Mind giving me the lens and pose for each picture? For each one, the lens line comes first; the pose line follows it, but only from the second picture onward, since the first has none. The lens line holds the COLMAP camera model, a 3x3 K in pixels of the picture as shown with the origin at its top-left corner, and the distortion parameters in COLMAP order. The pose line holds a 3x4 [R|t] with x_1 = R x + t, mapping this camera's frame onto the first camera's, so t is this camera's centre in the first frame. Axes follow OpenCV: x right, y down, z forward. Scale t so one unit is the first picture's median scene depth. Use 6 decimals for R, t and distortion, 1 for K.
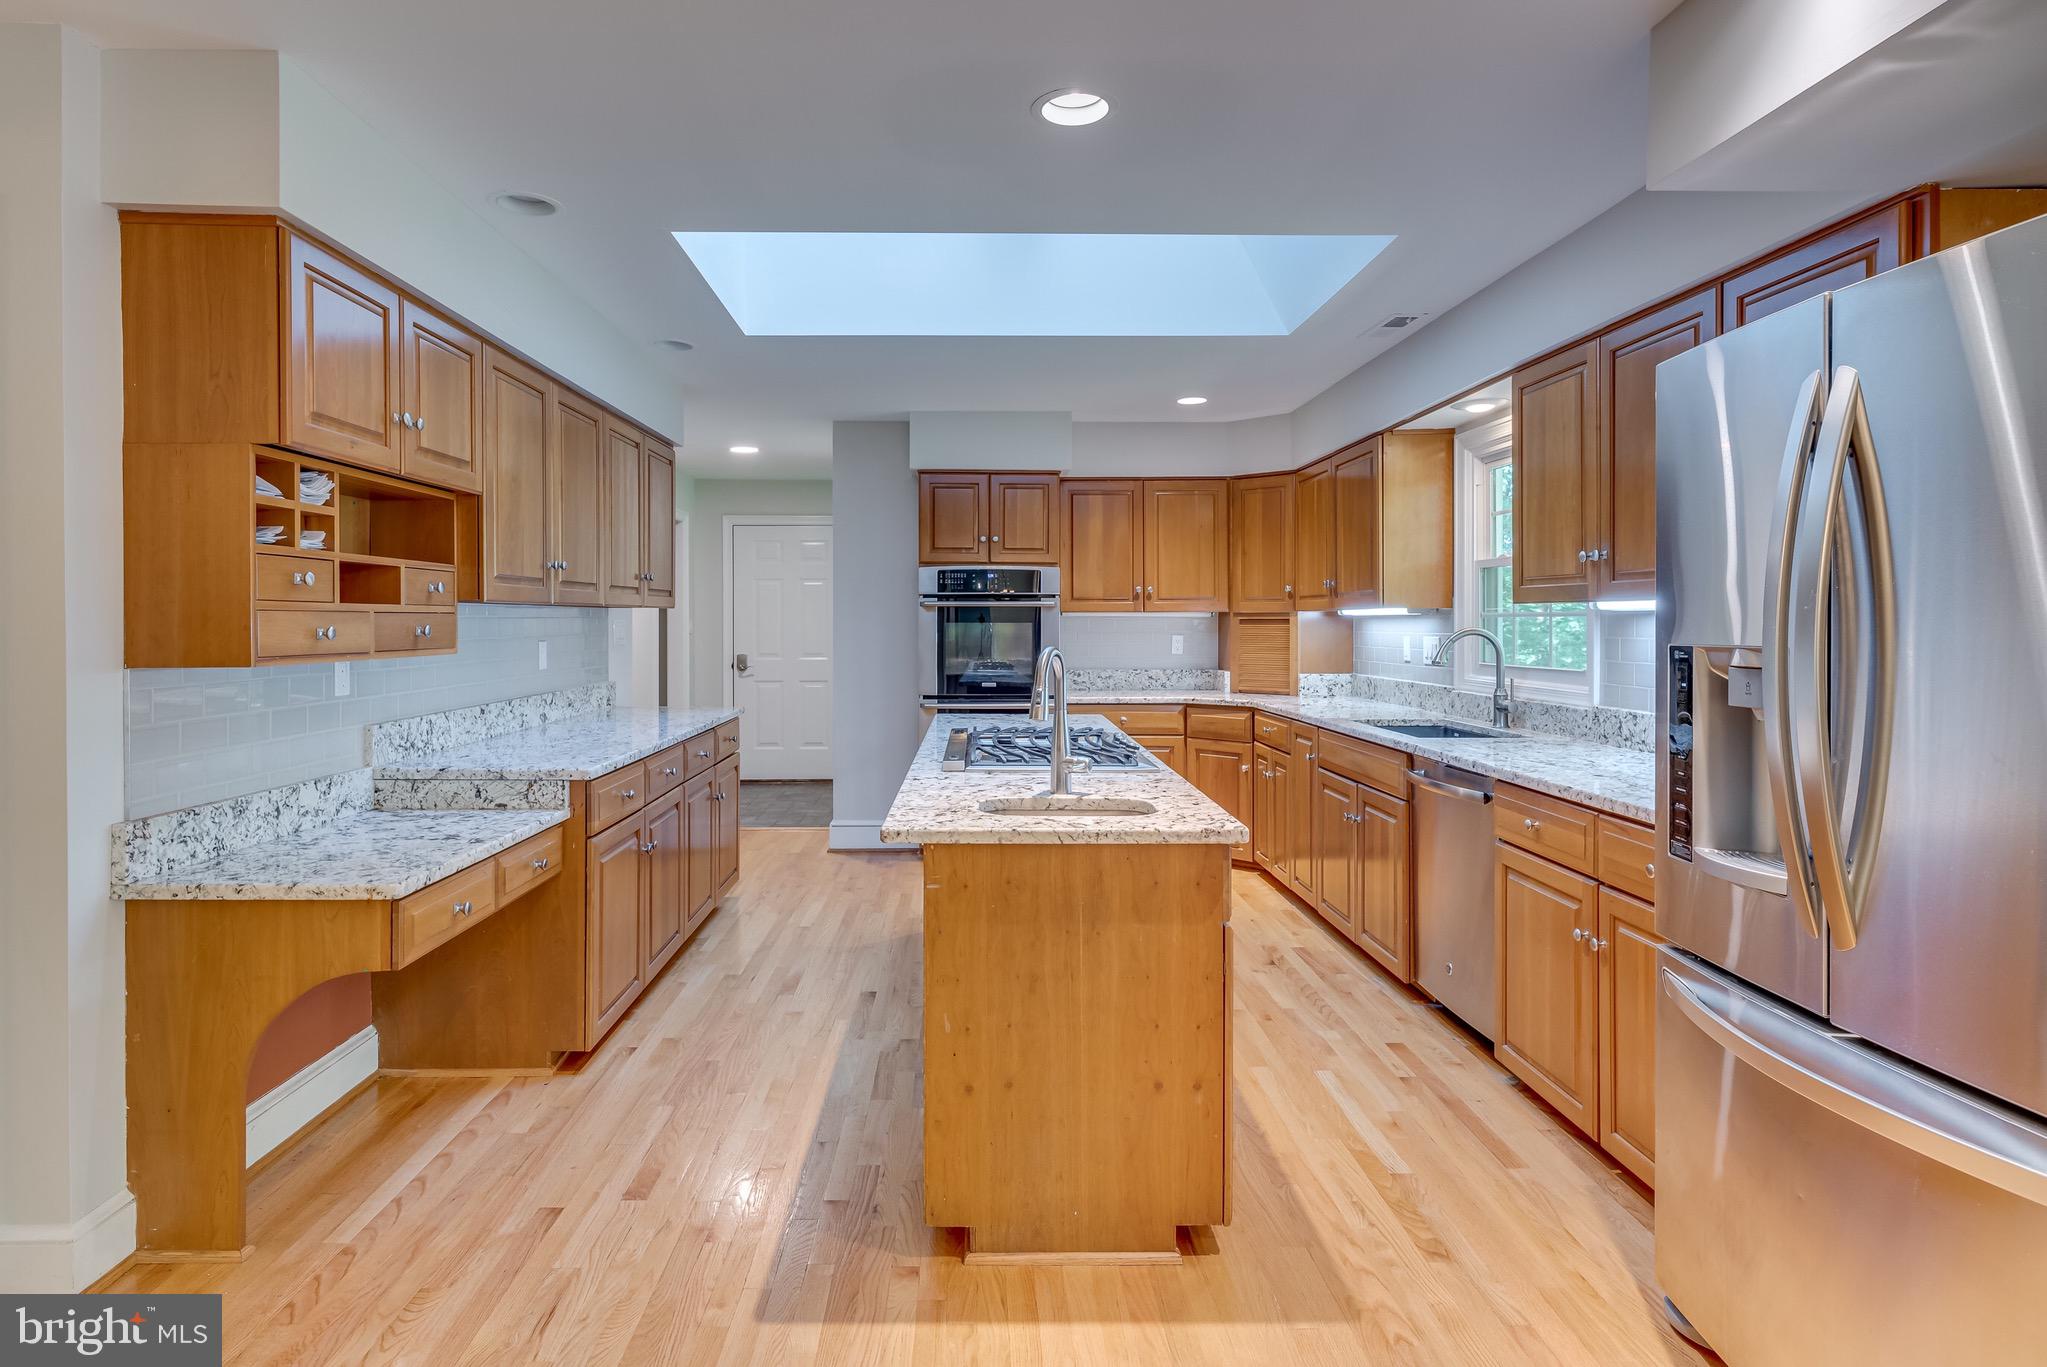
lens RADIAL K [[1009.1, 0, 1027.5], [0, 1009.1, 637.7], [0, 0, 1]] dist [-0.000200, -0.000004]
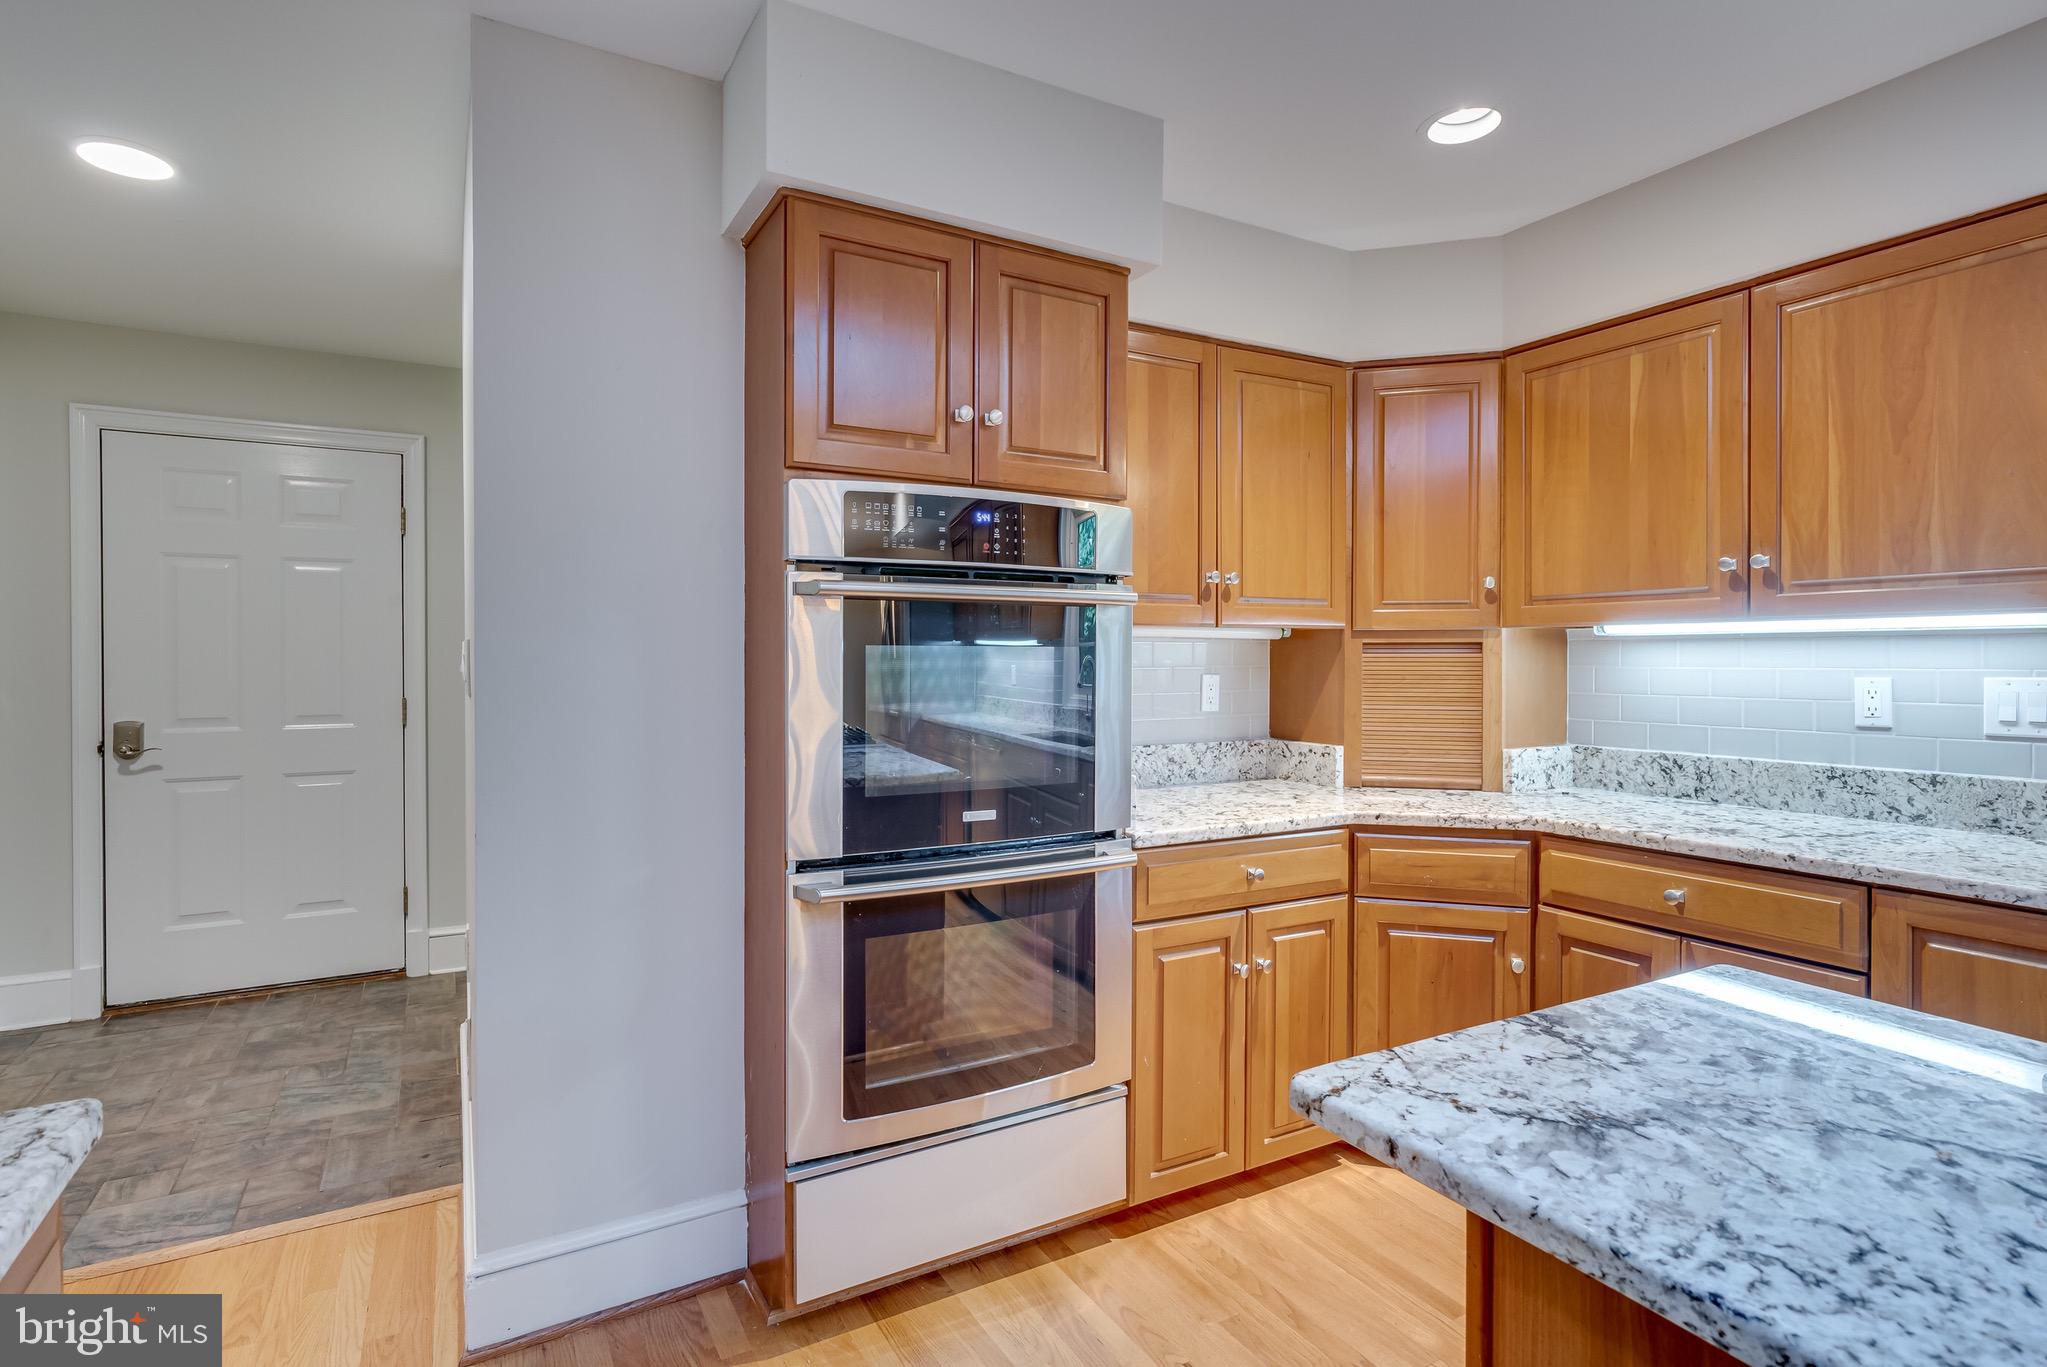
lens RADIAL K [[1003.0, 0, 1012.4], [0, 1003.0, 676.7], [0, 0, 1]] dist [-0.001292, -0.000019]
pose [[0.903924, -0.006221, 0.427648, -0.177186], [0.005196, 0.999980, 0.003563, -0.004198], [-0.427662, -0.000998, 0.903938, 0.644233]]
